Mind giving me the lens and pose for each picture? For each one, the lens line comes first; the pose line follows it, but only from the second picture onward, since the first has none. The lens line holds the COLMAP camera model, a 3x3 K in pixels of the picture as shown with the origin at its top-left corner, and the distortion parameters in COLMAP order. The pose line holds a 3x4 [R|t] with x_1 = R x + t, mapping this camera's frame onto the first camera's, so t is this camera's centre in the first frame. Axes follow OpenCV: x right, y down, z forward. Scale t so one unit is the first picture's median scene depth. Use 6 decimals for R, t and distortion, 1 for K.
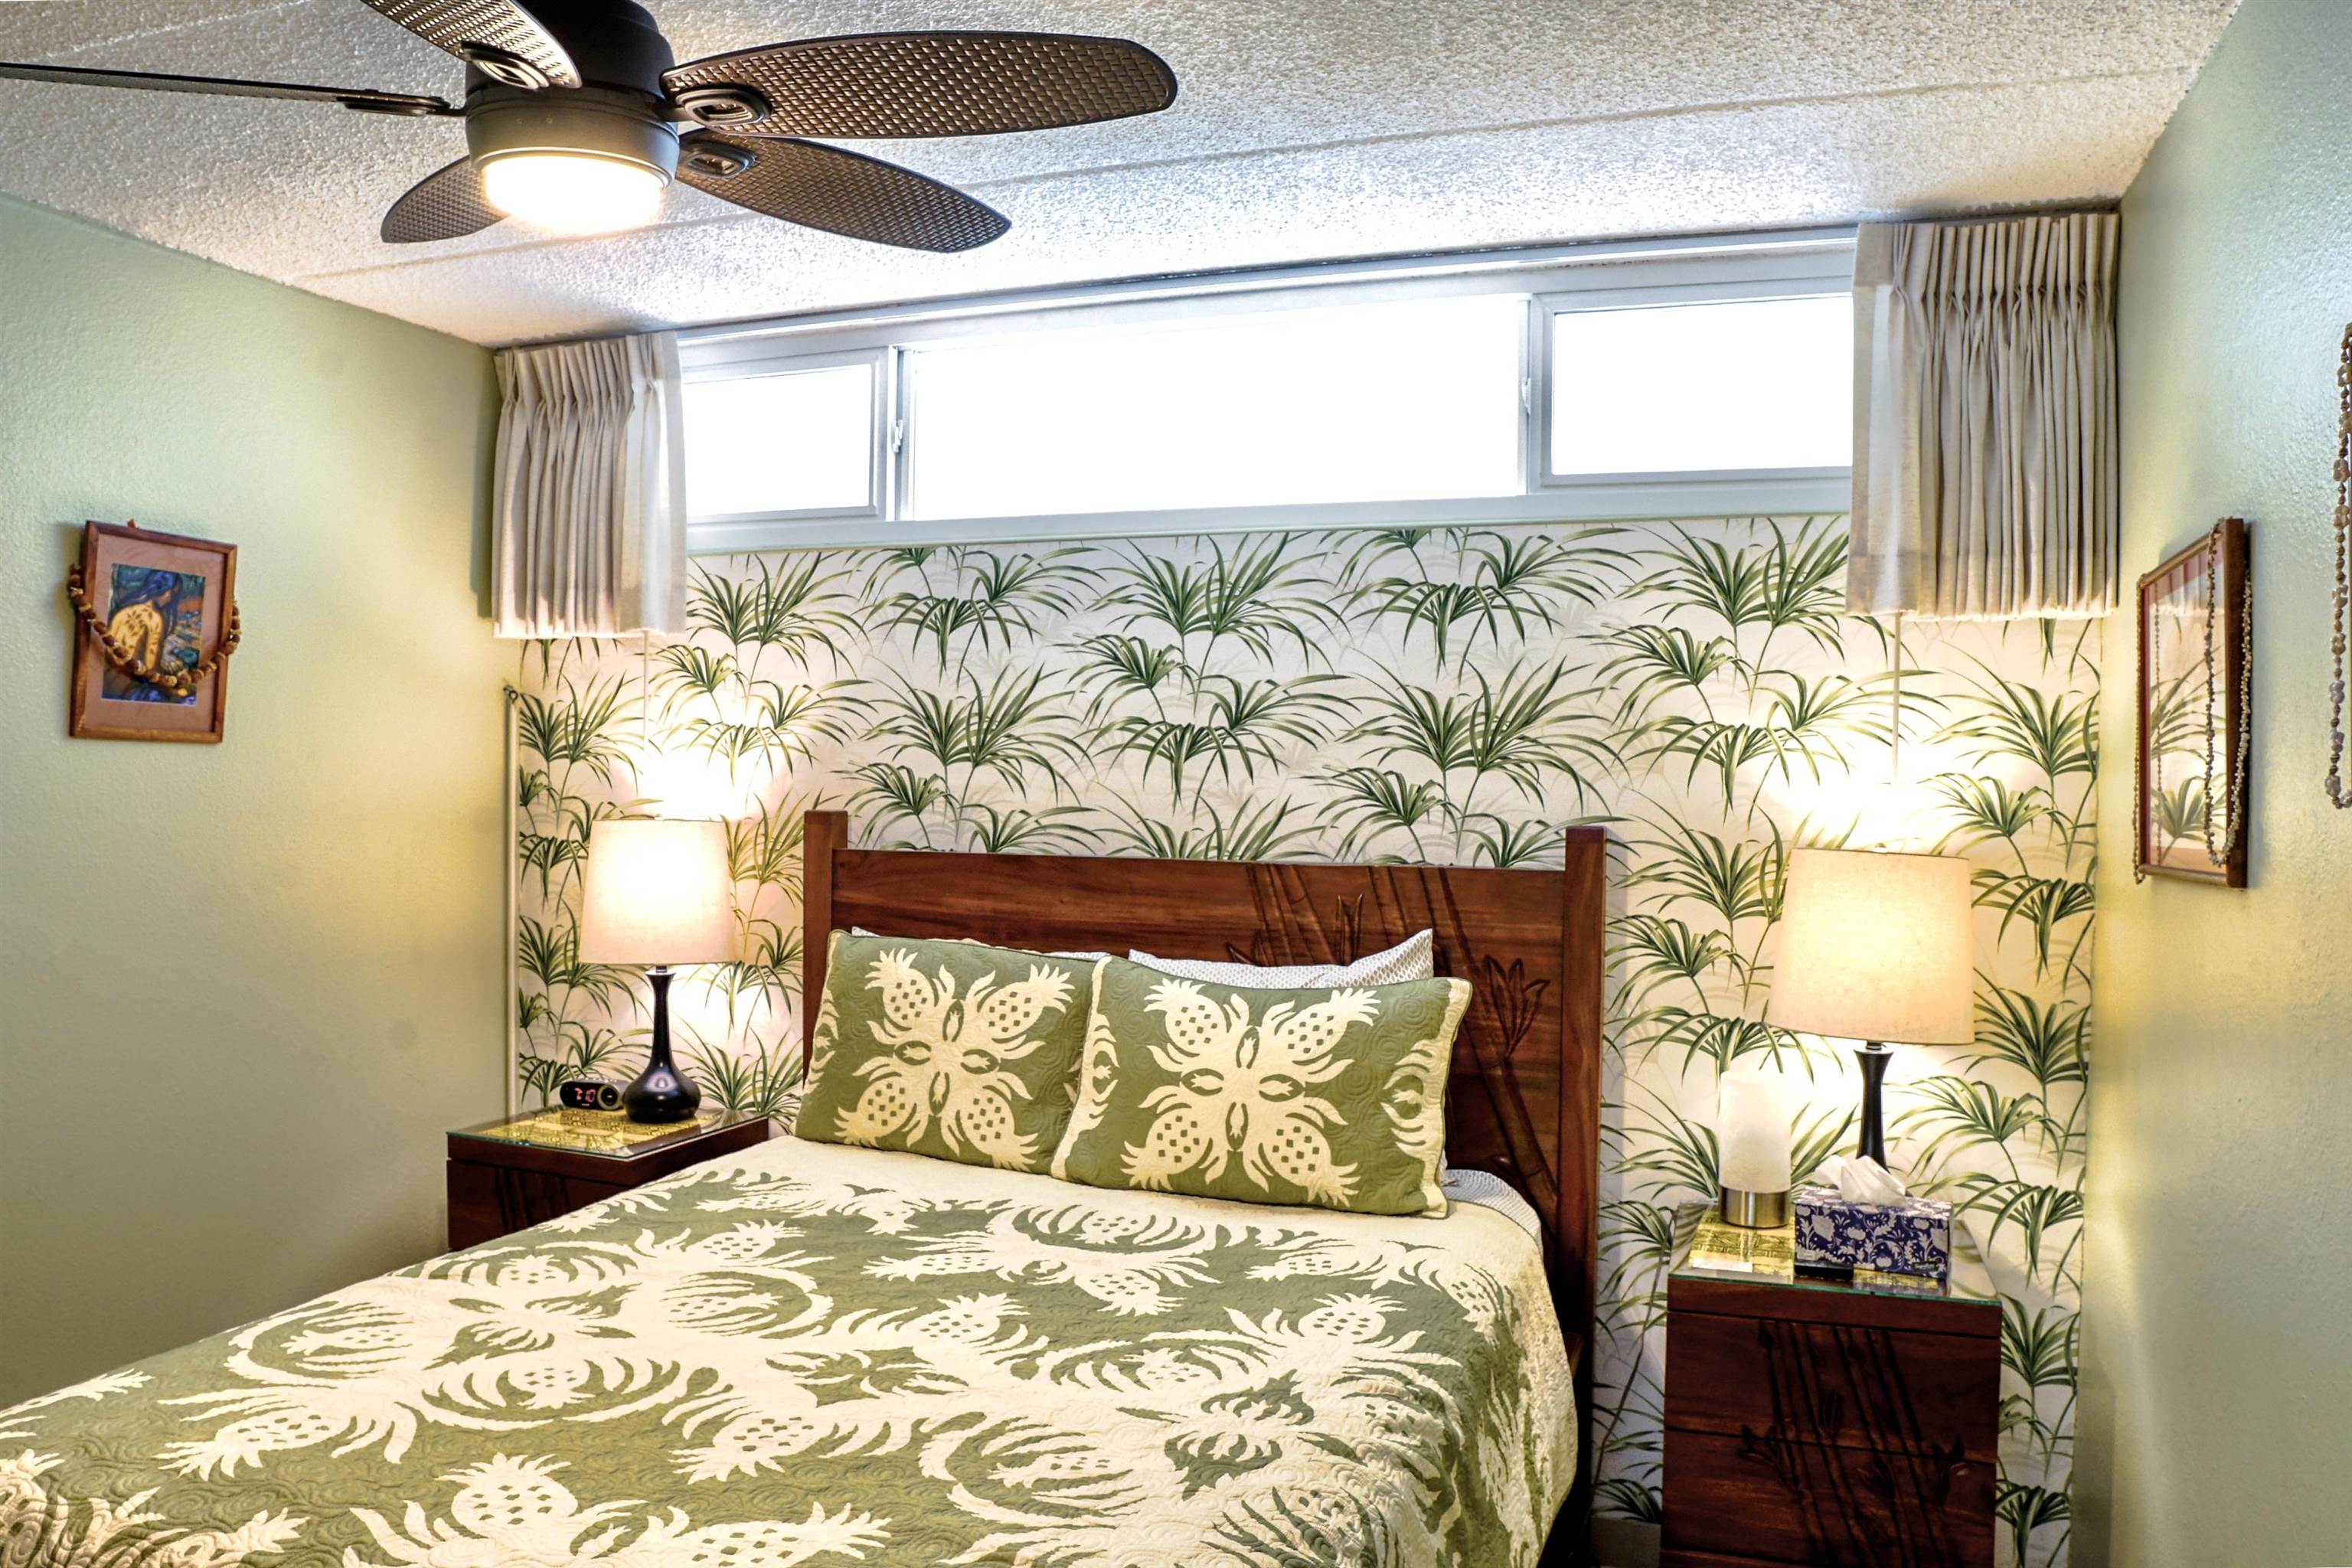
lens RADIAL K [[1674.6, 0, 1178.7], [0, 1674.6, 796.8], [0, 0, 1]] dist [-0.111587, 0.073652]
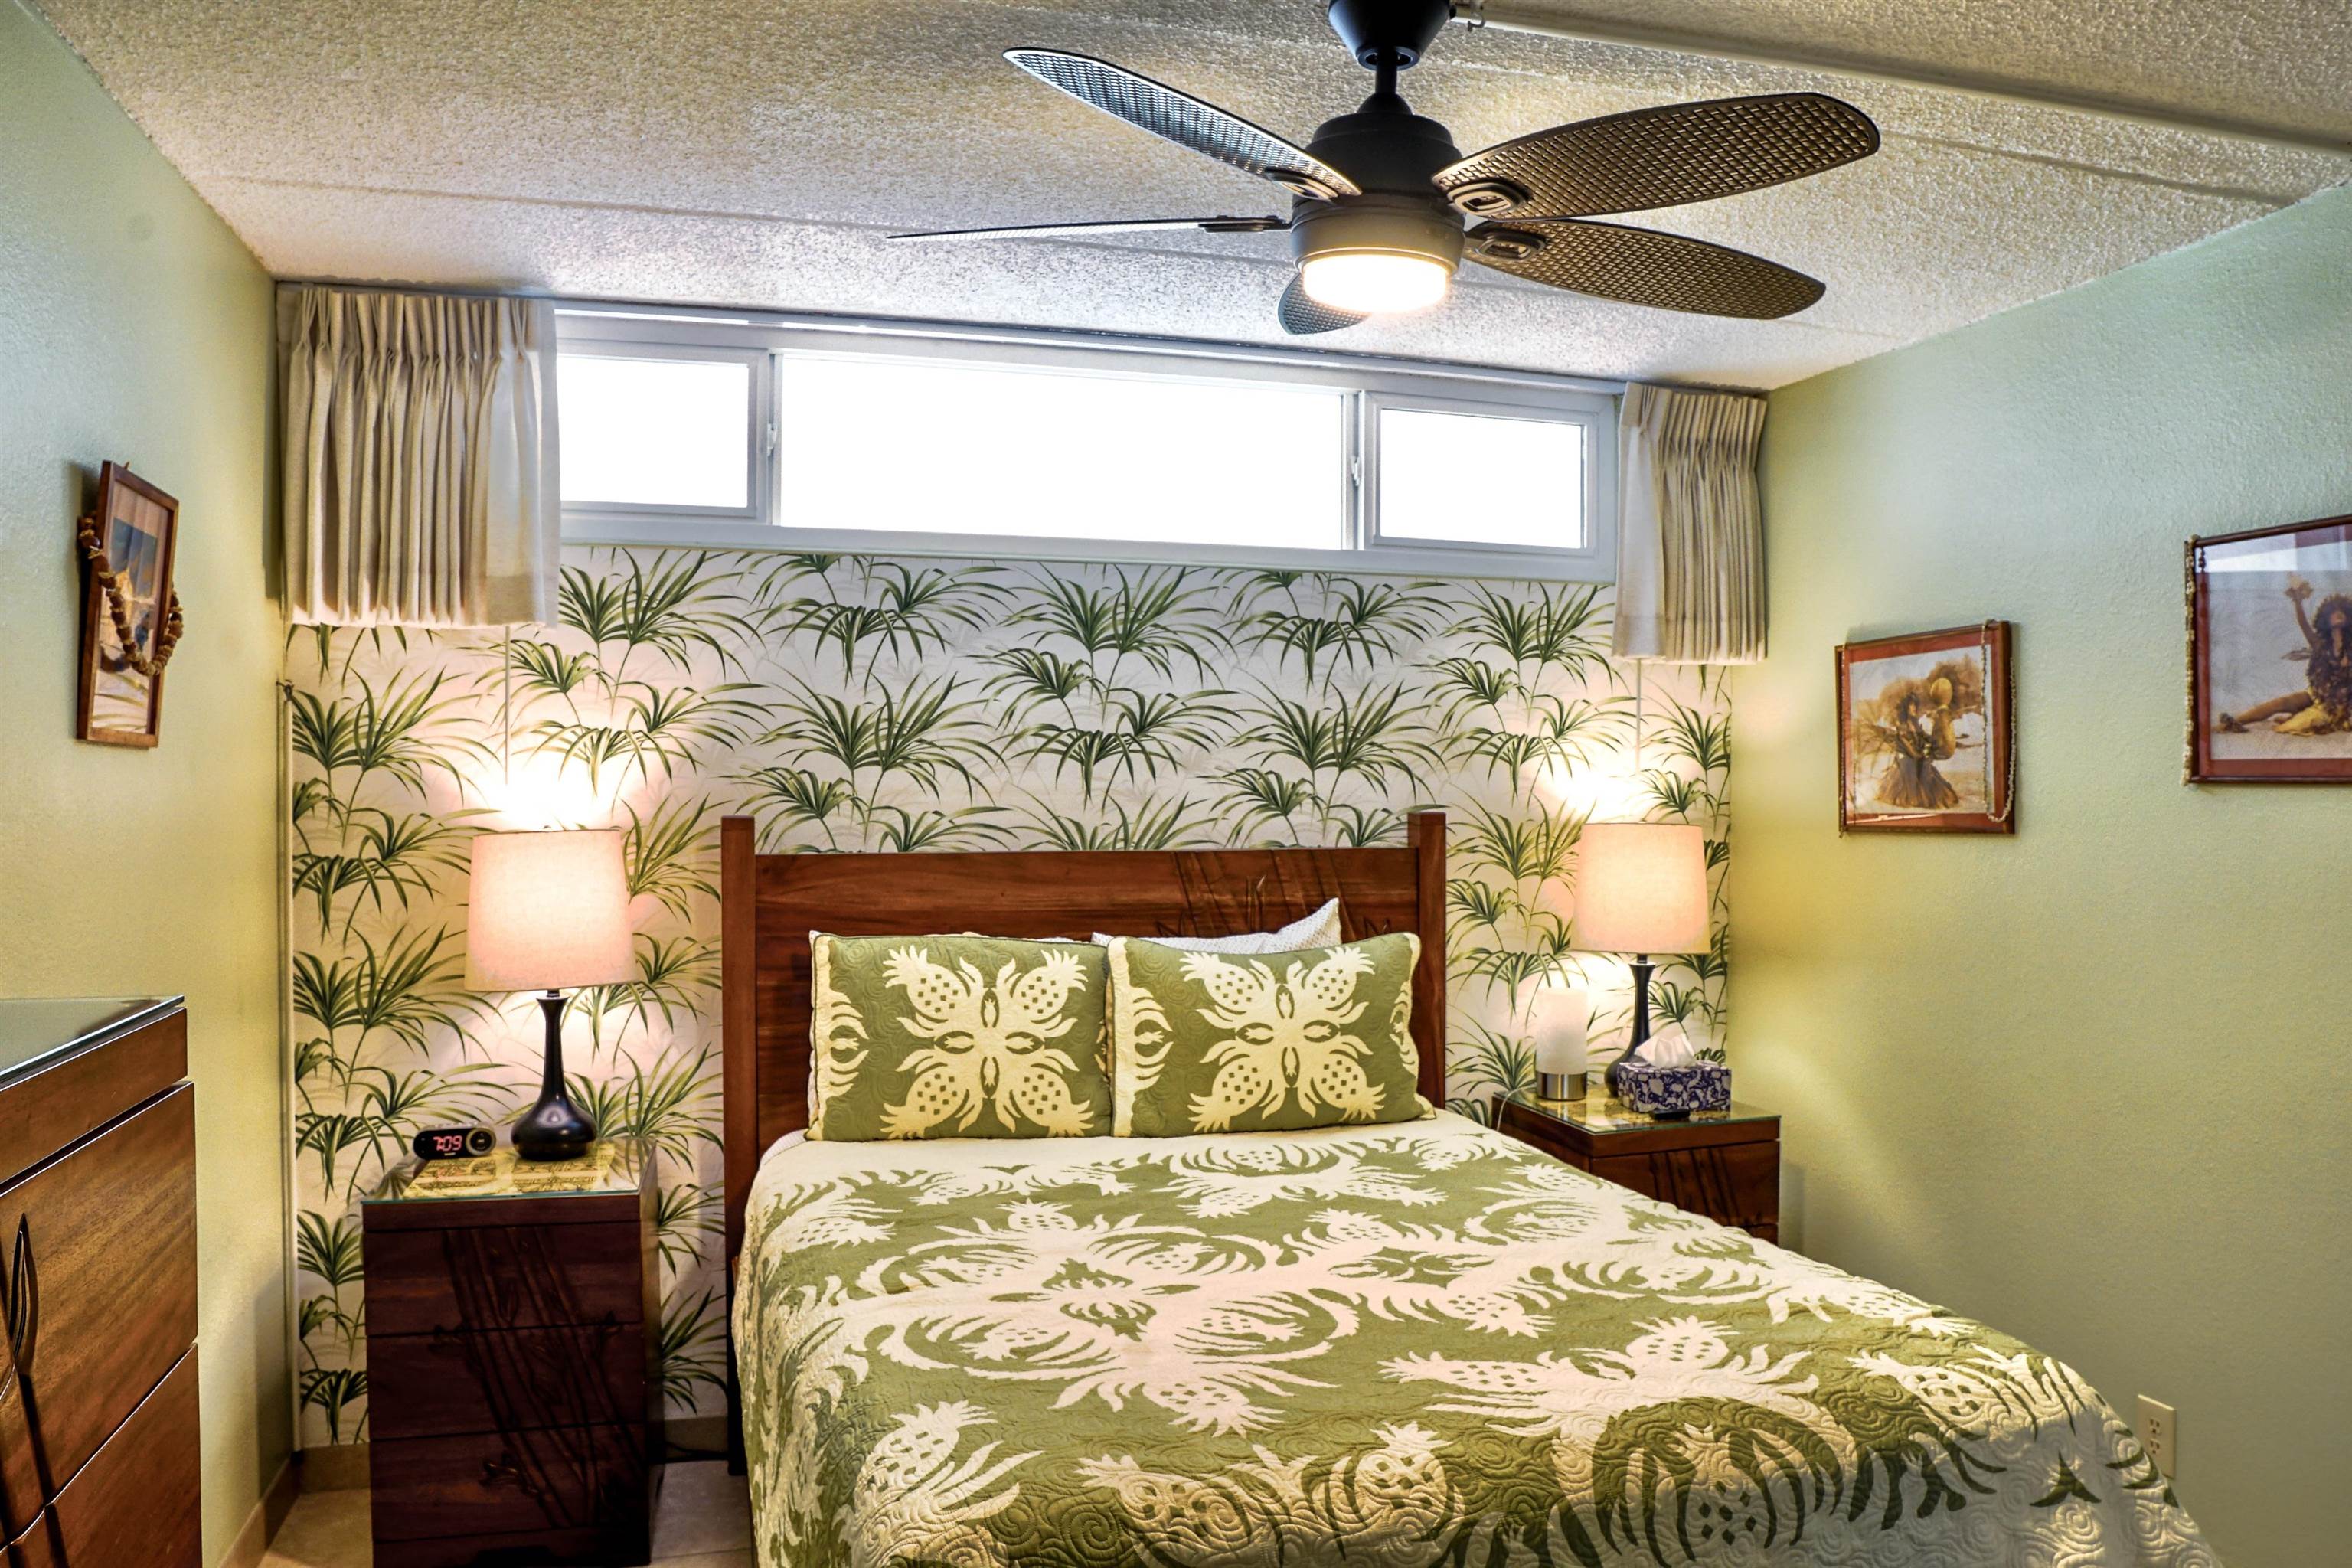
lens RADIAL K [[1656.1, 0, 1179.3], [0, 1656.1, 795.8], [0, 0, 1]] dist [-0.114084, 0.077487]
pose [[0.809584, -0.017150, 0.586753, -0.642772], [0.016852, 0.999840, 0.005973, -0.005918], [-0.586761, 0.005052, 0.809744, 0.071043]]
